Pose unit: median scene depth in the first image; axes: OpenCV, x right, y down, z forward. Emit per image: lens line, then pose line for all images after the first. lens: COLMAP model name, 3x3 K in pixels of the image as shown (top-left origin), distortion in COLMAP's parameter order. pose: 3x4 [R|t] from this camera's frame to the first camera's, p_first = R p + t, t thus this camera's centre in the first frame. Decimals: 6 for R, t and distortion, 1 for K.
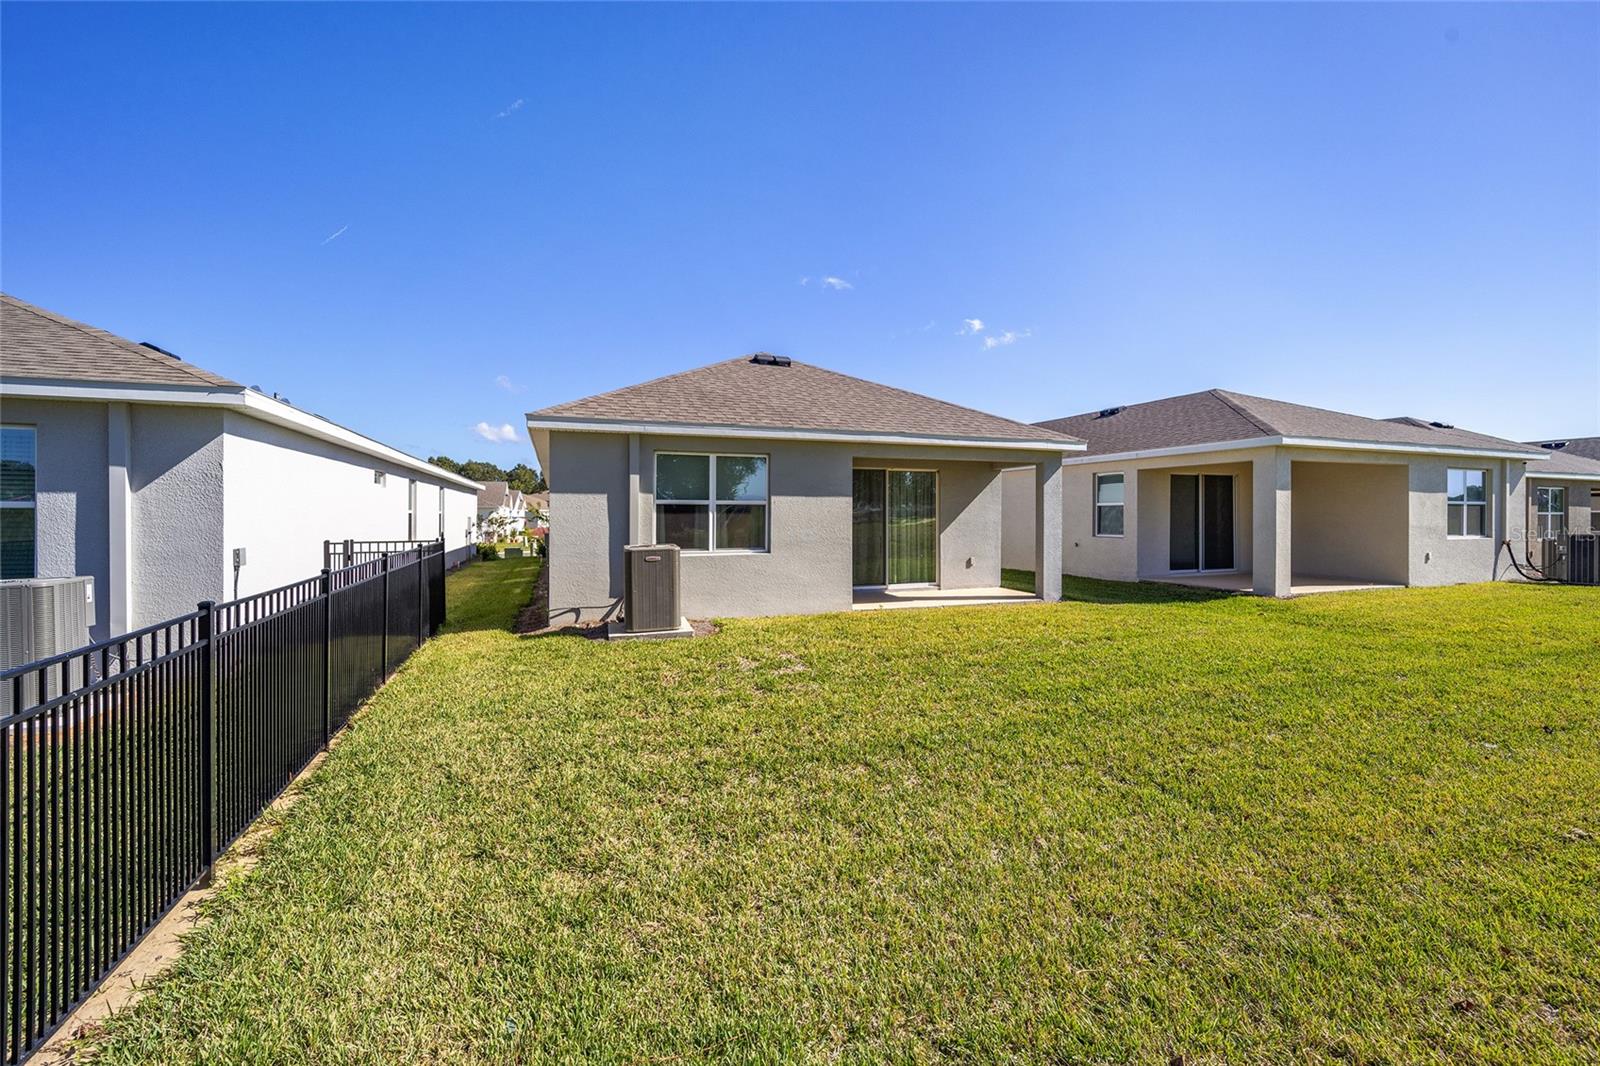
lens RADIAL K [[660.1, 0, 805.6], [0, 660.1, 521.6], [0, 0, 1]] dist [-0.004216, 0.000276]
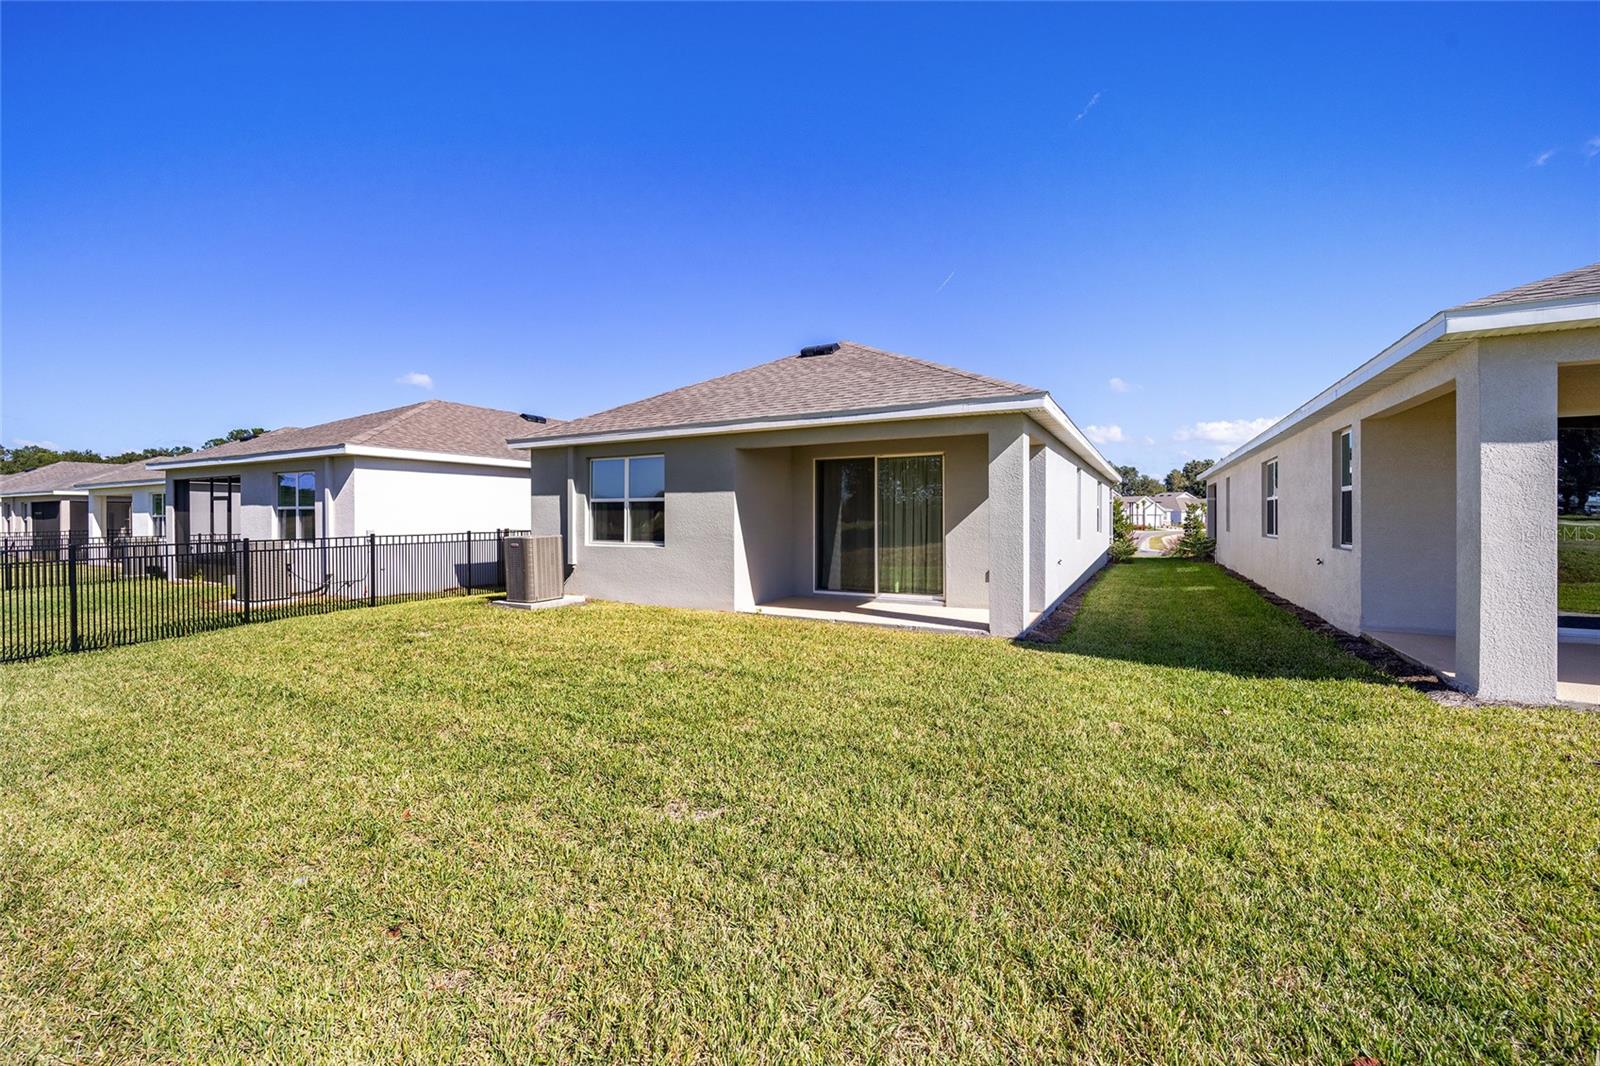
lens RADIAL K [[660.1, 0, 800.6], [0, 660.1, 526.3], [0, 0, 1]] dist [-0.004216, 0.000276]
pose [[0.652316, 0.011748, -0.757856, 0.854393], [-0.005599, 0.999927, 0.010681, 0.002493], [0.757926, -0.002724, 0.652335, 0.455482]]
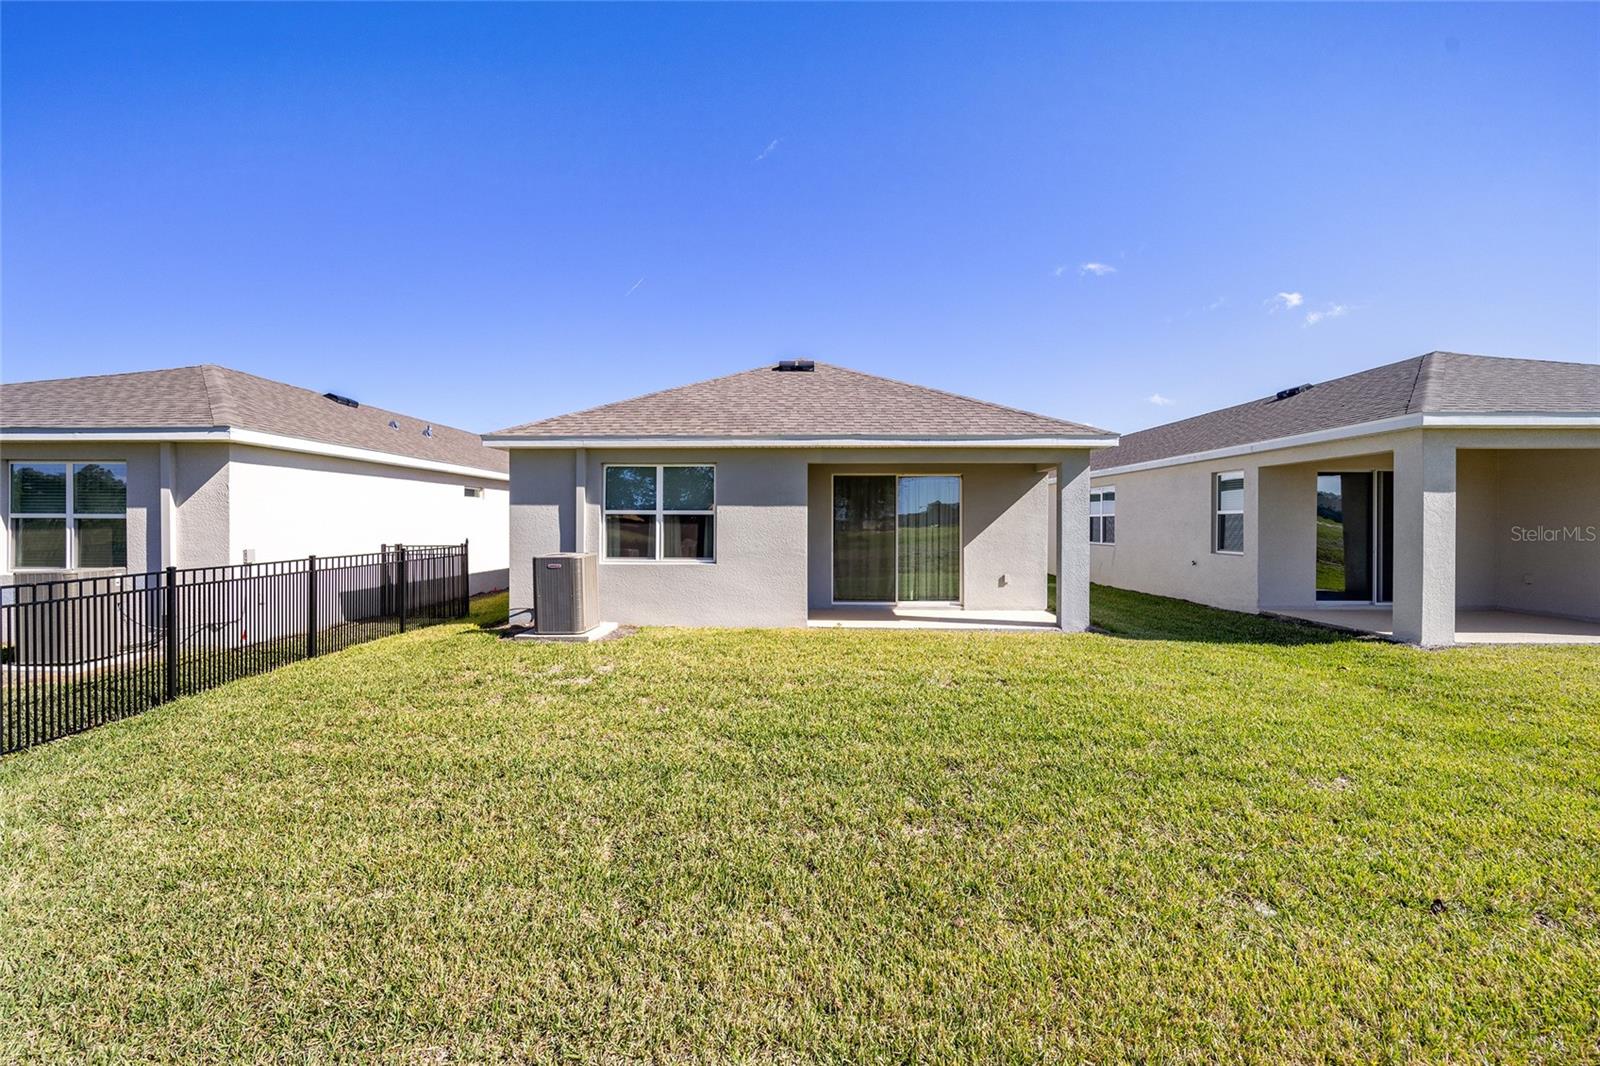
lens RADIAL K [[660.1, 0, 800.6], [0, 660.1, 525.9], [0, 0, 1]] dist [-0.004216, 0.000276]
pose [[0.928208, 0.005895, -0.372014, 0.412624], [-0.007307, 0.999970, -0.002387, -0.006832], [0.371989, 0.004934, 0.928224, 0.125240]]
